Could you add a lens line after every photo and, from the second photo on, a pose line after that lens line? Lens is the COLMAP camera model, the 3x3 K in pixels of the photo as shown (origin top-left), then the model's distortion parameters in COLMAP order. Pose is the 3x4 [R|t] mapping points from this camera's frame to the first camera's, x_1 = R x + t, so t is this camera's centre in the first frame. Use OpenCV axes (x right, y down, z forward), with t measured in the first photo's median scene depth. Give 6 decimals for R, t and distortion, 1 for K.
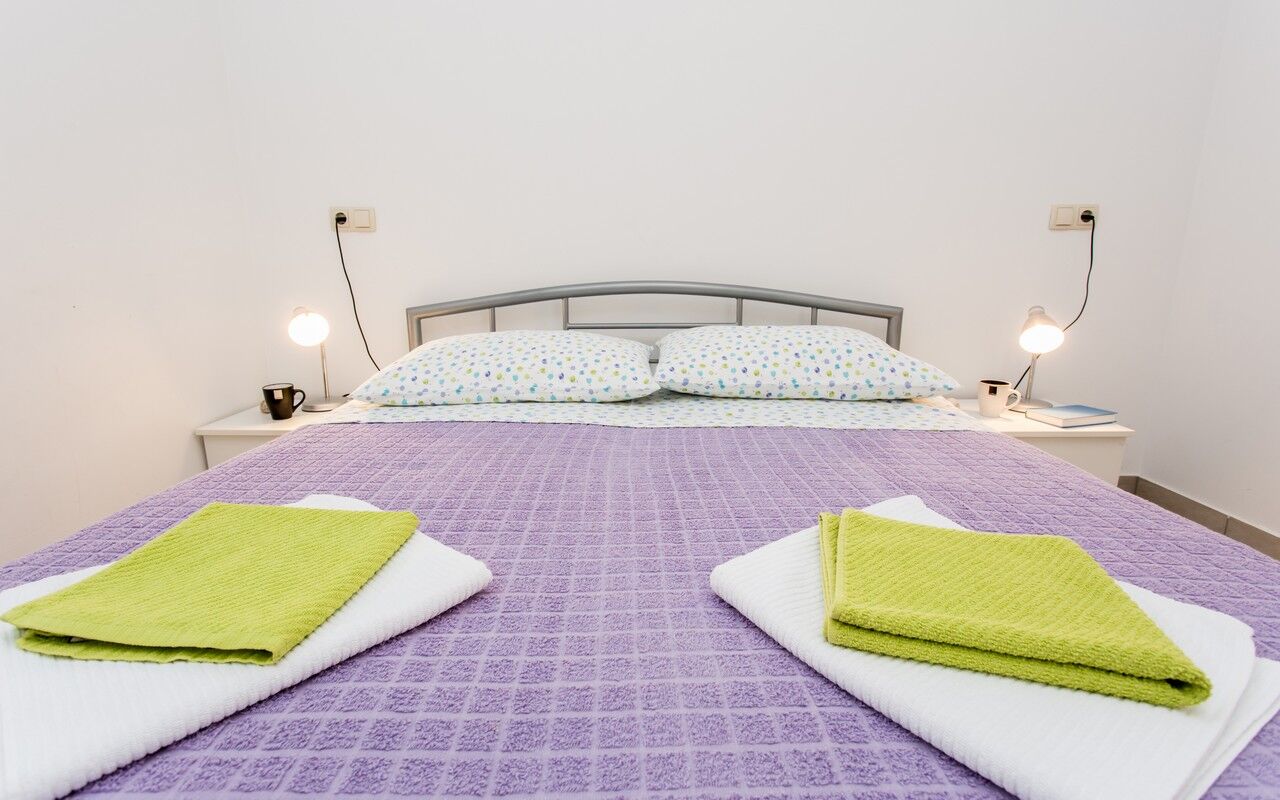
lens RADIAL K [[608.3, 0, 631.3], [0, 608.3, 383.3], [0, 0, 1]] dist [-0.003477, 0.001636]
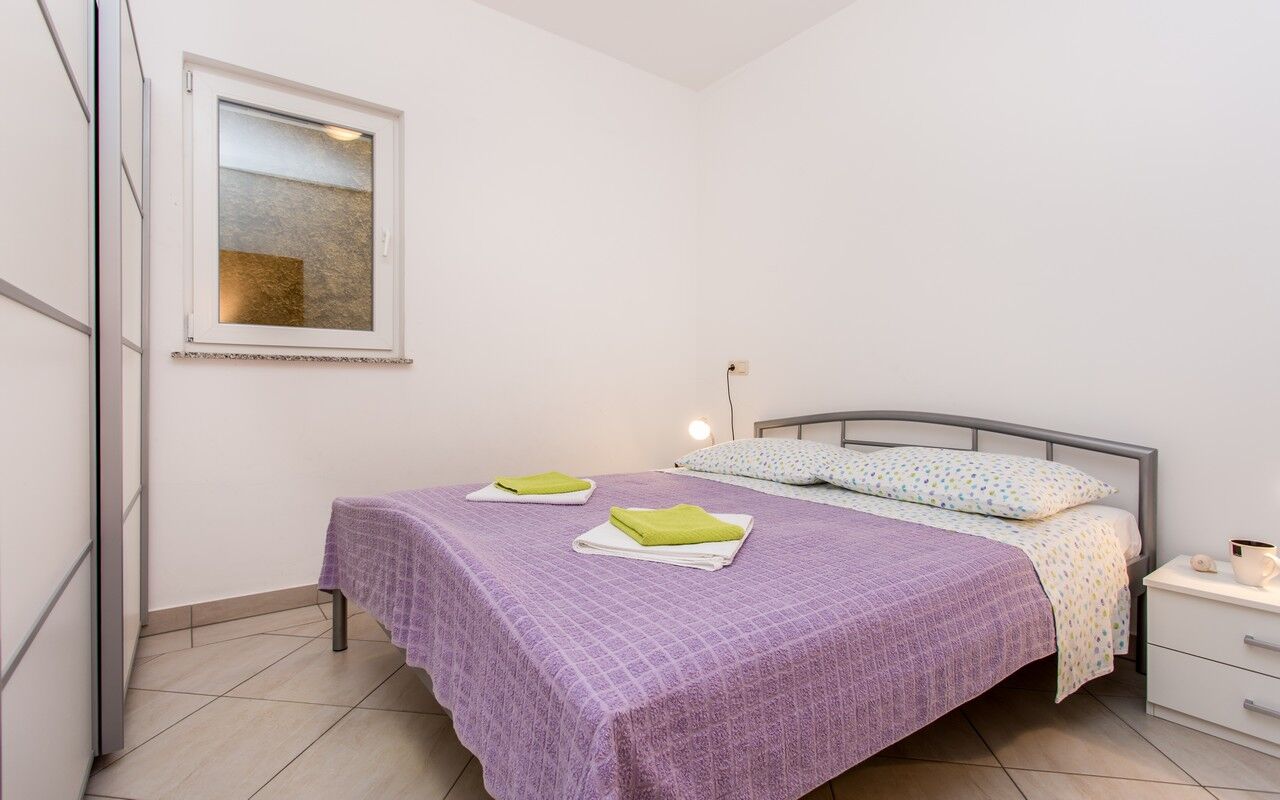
lens RADIAL K [[608.3, 0, 632.7], [0, 608.3, 376.4], [0, 0, 1]] dist [-0.003477, 0.001636]
pose [[0.604693, -0.006111, -0.796435, 0.954906], [-0.170896, 0.975684, -0.137240, 0.044055], [0.777908, 0.219095, 0.588945, -0.278426]]
